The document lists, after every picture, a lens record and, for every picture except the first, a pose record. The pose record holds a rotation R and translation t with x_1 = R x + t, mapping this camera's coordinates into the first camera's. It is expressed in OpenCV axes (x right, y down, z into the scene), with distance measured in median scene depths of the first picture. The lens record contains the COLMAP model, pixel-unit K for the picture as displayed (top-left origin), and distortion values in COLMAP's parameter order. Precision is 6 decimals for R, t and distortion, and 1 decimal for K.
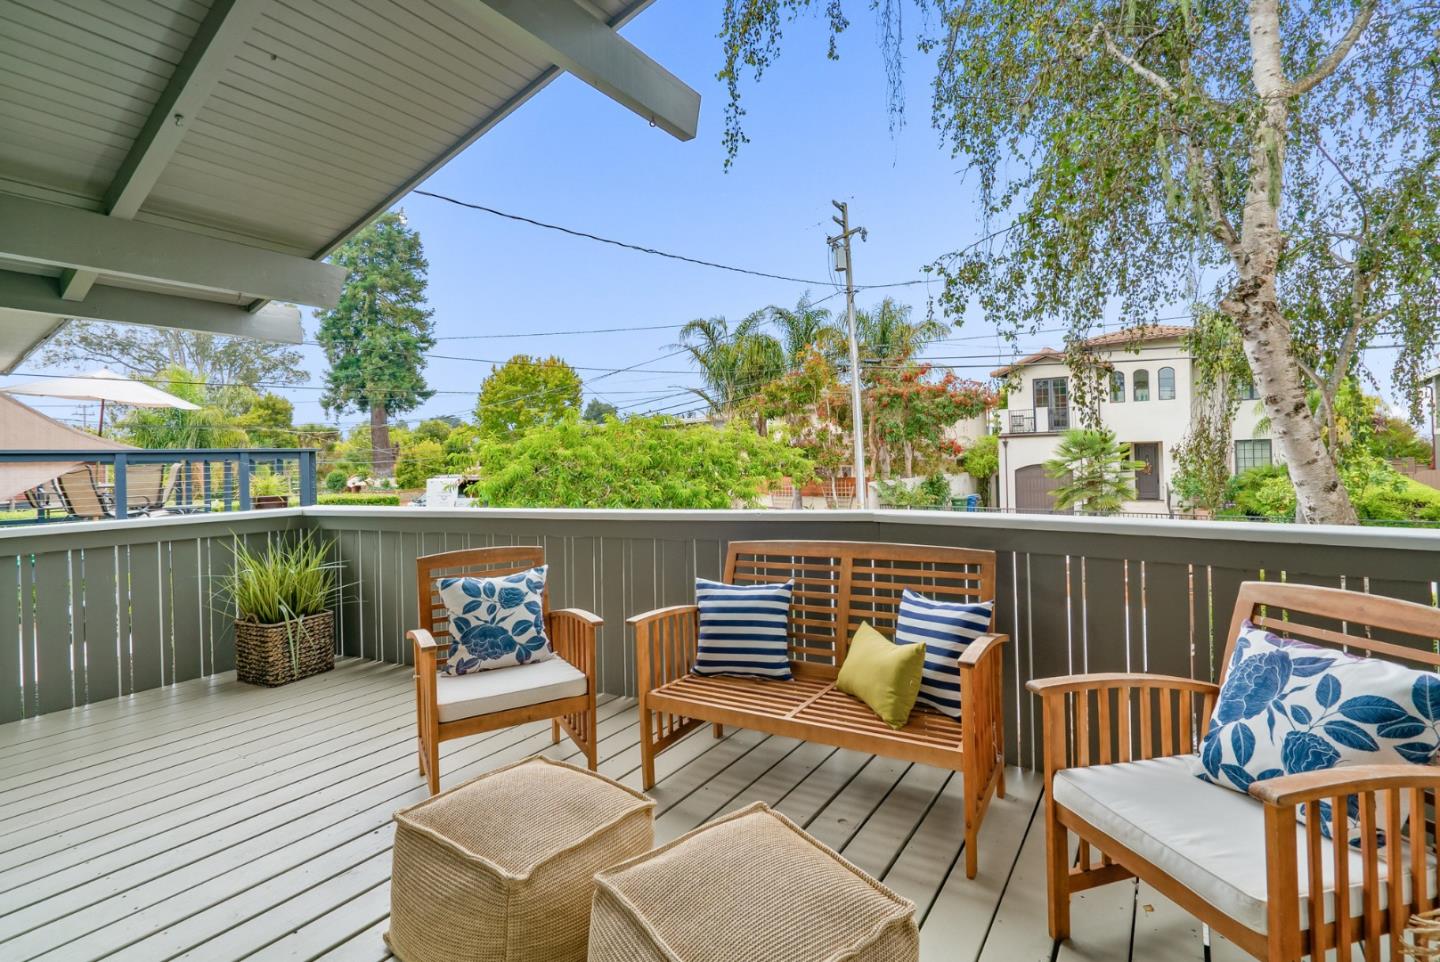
lens RADIAL K [[690.3, 0, 746.2], [0, 690.3, 454.0], [0, 0, 1]] dist [-0.002327, 0.004324]
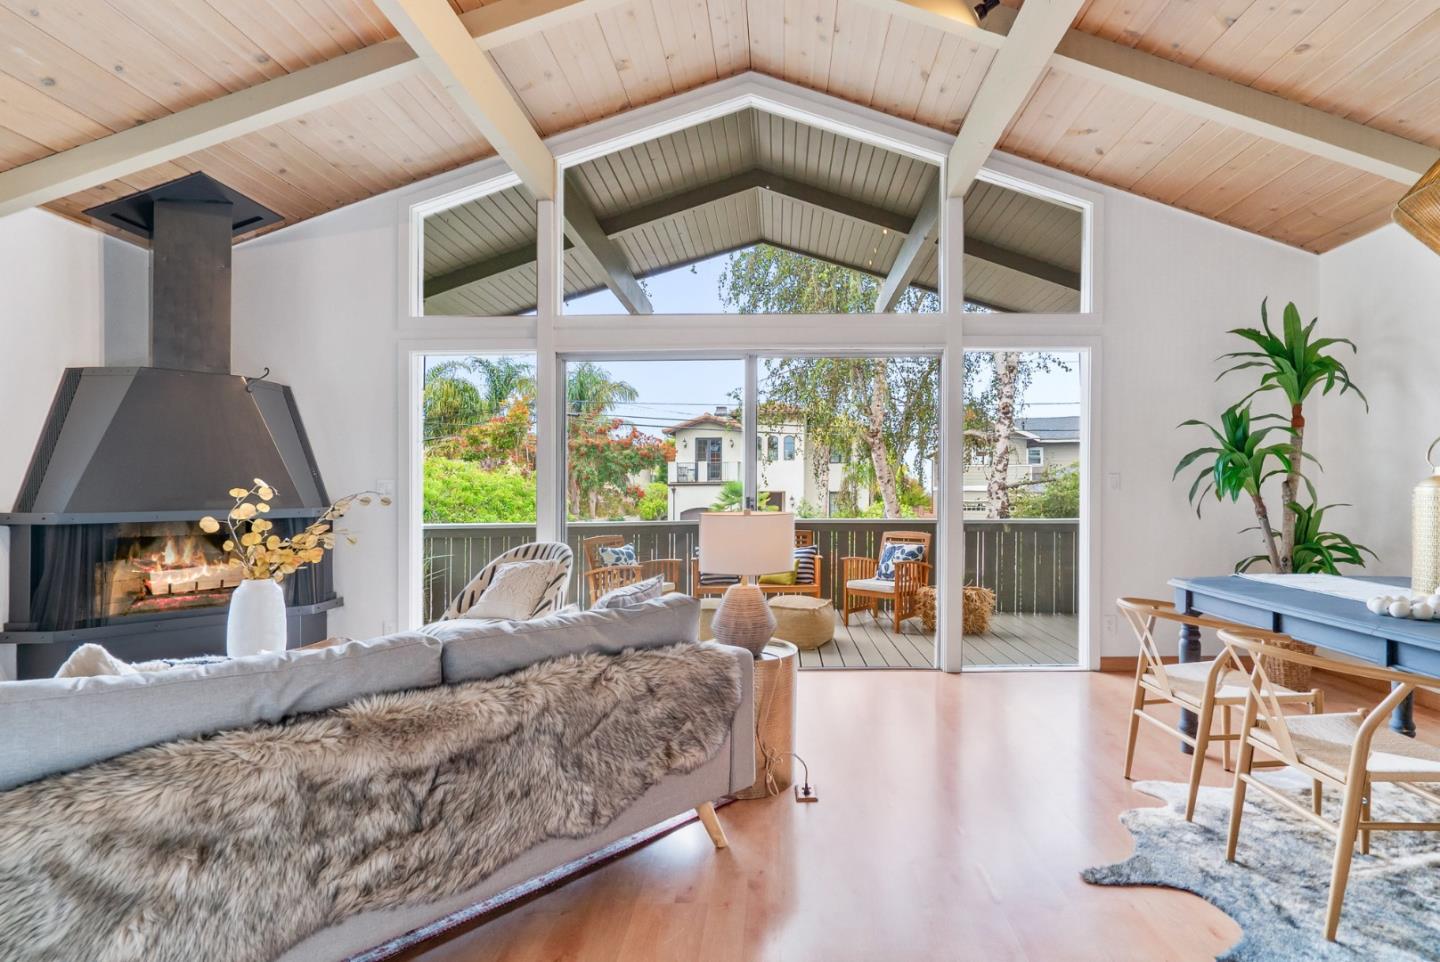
lens RADIAL K [[690.3, 0, 763.7], [0, 690.3, 495.4], [0, 0, 1]] dist [-0.002327, 0.004324]
pose [[0.860614, 0.020004, 0.508865, -0.095274], [-0.017536, 0.999800, -0.009644, 0.002164], [-0.508956, -0.000624, 0.860792, -0.102575]]
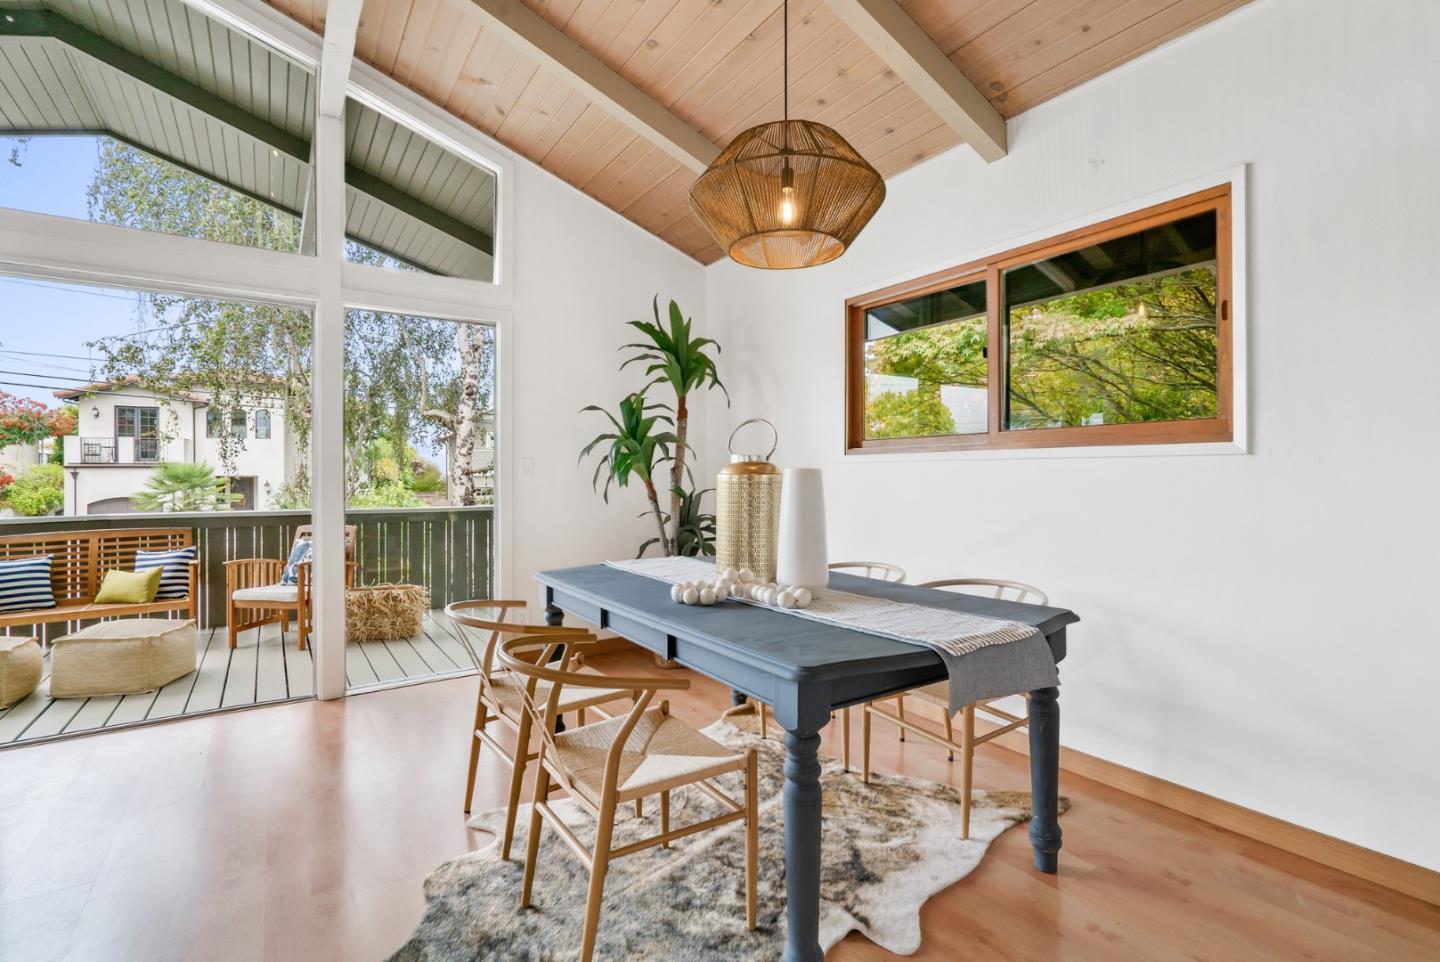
lens RADIAL K [[690.3, 0, 700.7], [0, 690.3, 474.5], [0, 0, 1]] dist [-0.002327, 0.004324]
pose [[0.437401, 0.026854, 0.898865, -0.068481], [-0.007811, 0.999630, -0.026064, 0.001441], [-0.899233, 0.004379, 0.437449, -0.106354]]
